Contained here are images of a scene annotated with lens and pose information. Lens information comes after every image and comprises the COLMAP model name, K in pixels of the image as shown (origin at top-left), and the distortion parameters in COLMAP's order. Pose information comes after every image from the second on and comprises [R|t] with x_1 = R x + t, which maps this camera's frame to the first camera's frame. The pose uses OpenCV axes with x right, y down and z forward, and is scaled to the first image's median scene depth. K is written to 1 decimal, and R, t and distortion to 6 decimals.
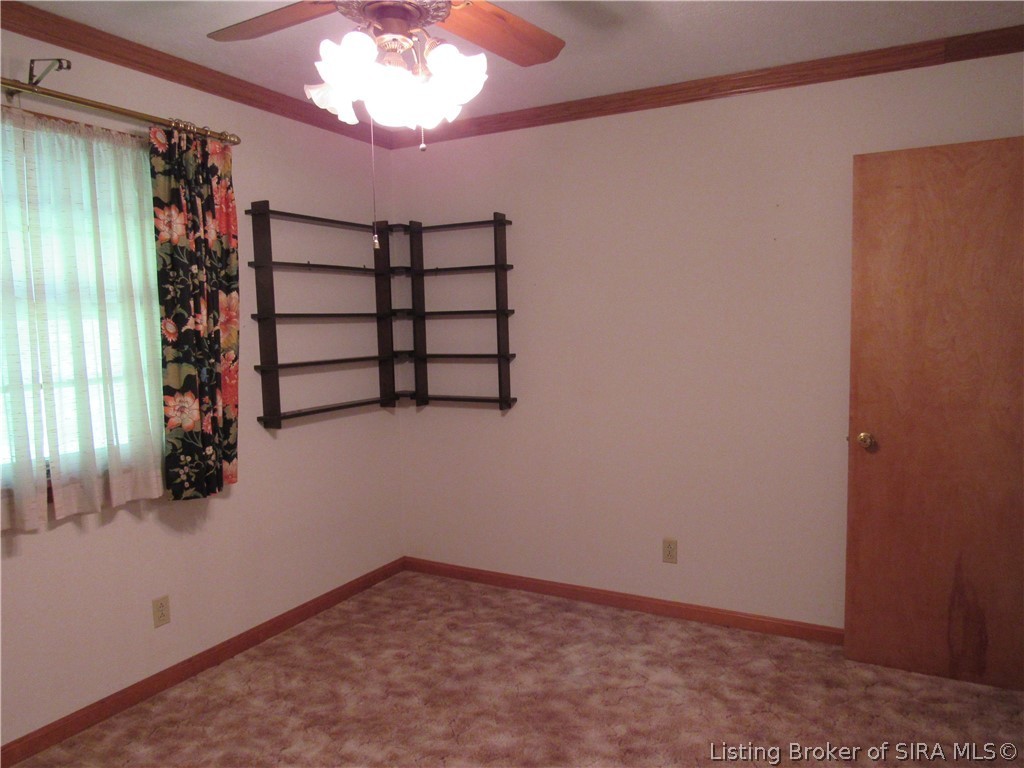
lens RADIAL K [[733.0, 0, 513.4], [0, 733.0, 385.7], [0, 0, 1]] dist [-0.013544, -0.008832]
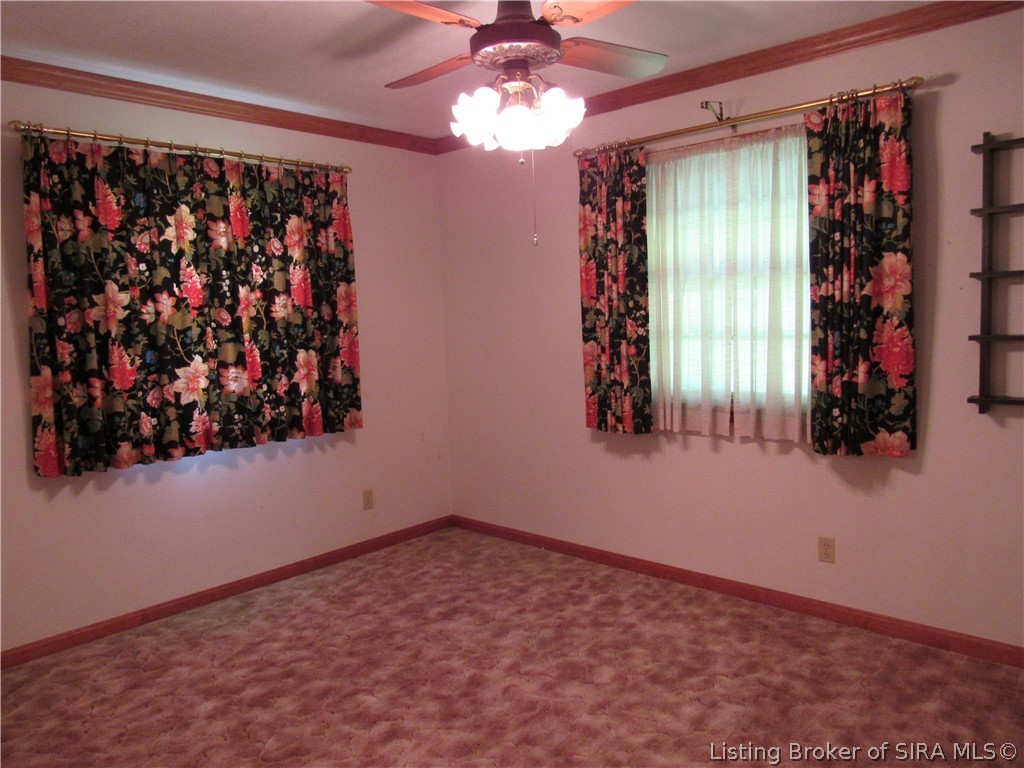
lens RADIAL K [[733.0, 0, 510.1], [0, 733.0, 384.8], [0, 0, 1]] dist [-0.013544, -0.008832]
pose [[-0.242832, 0.127099, -0.961706, 0.687802], [-0.042507, 0.989033, 0.141444, -0.077036], [0.969137, 0.075227, -0.234767, 0.795747]]
